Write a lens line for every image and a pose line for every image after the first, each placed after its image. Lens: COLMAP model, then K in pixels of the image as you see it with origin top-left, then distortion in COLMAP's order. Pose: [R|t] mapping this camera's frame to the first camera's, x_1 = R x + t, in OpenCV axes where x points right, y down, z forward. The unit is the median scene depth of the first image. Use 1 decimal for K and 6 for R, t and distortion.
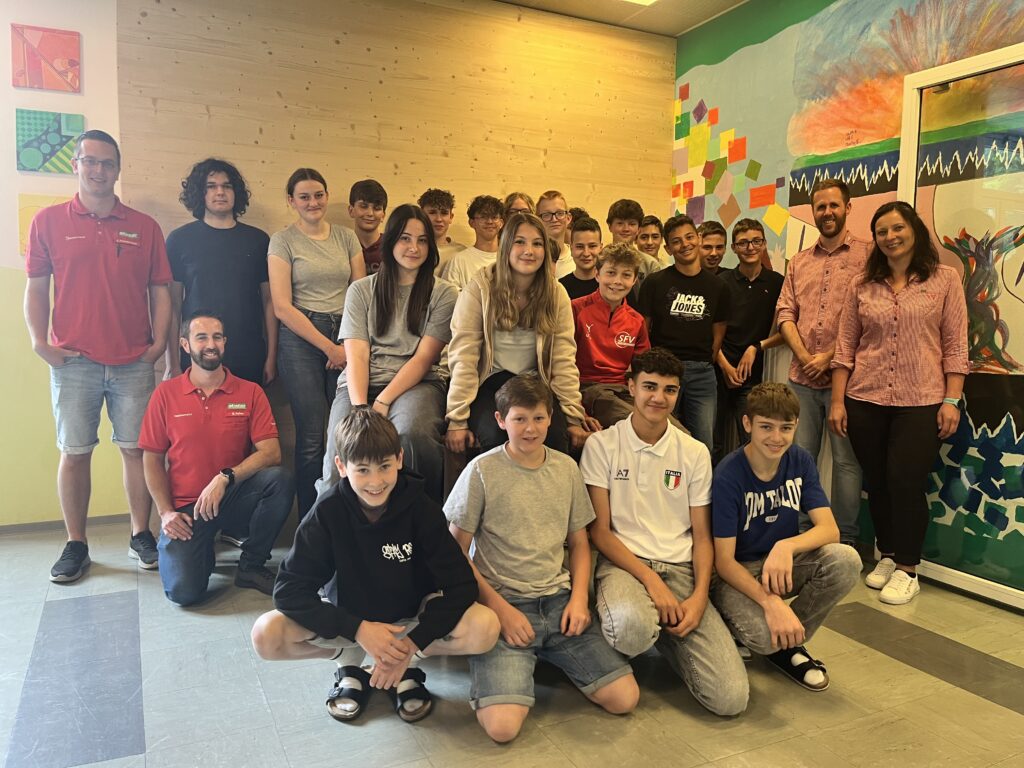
lens RADIAL K [[775.5, 0, 509.7], [0, 775.5, 382.6], [0, 0, 1]] dist [0.041593, -0.069182]
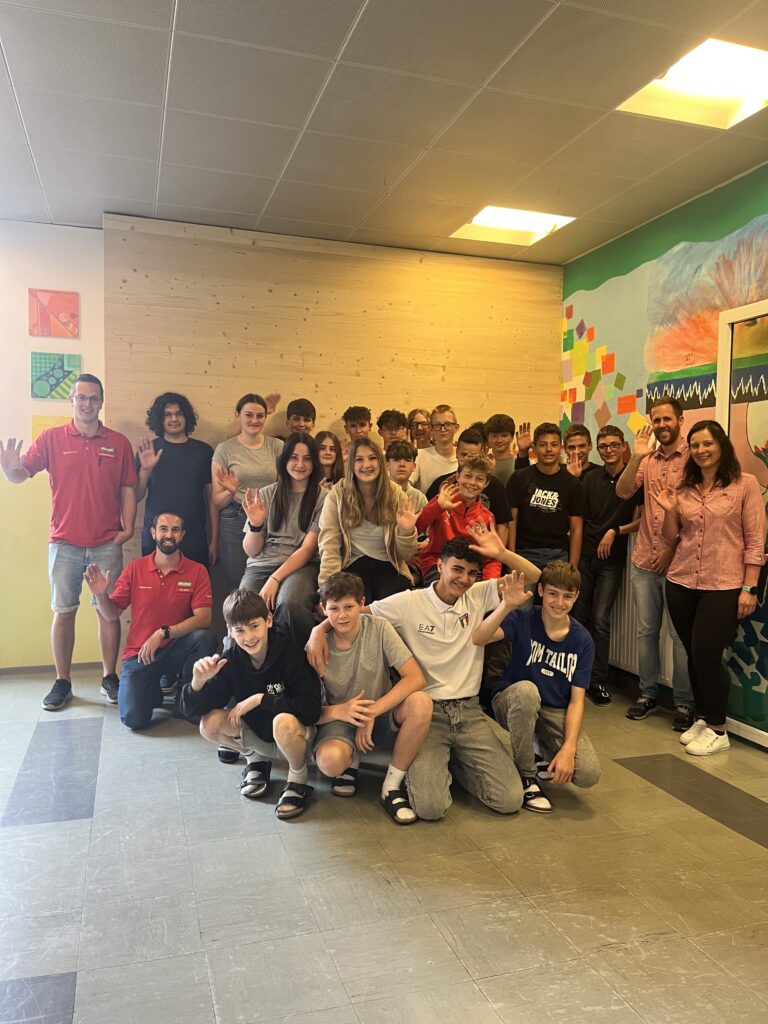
lens RADIAL K [[775.5, 0, 380.1], [0, 775.5, 510.6], [0, 0, 1]] dist [0.041593, -0.069182]
pose [[0.989658, 0.005022, -0.143360, 0.161772], [-0.012438, 0.998627, -0.050878, -0.022297], [0.142907, 0.052135, 0.988362, -0.239912]]
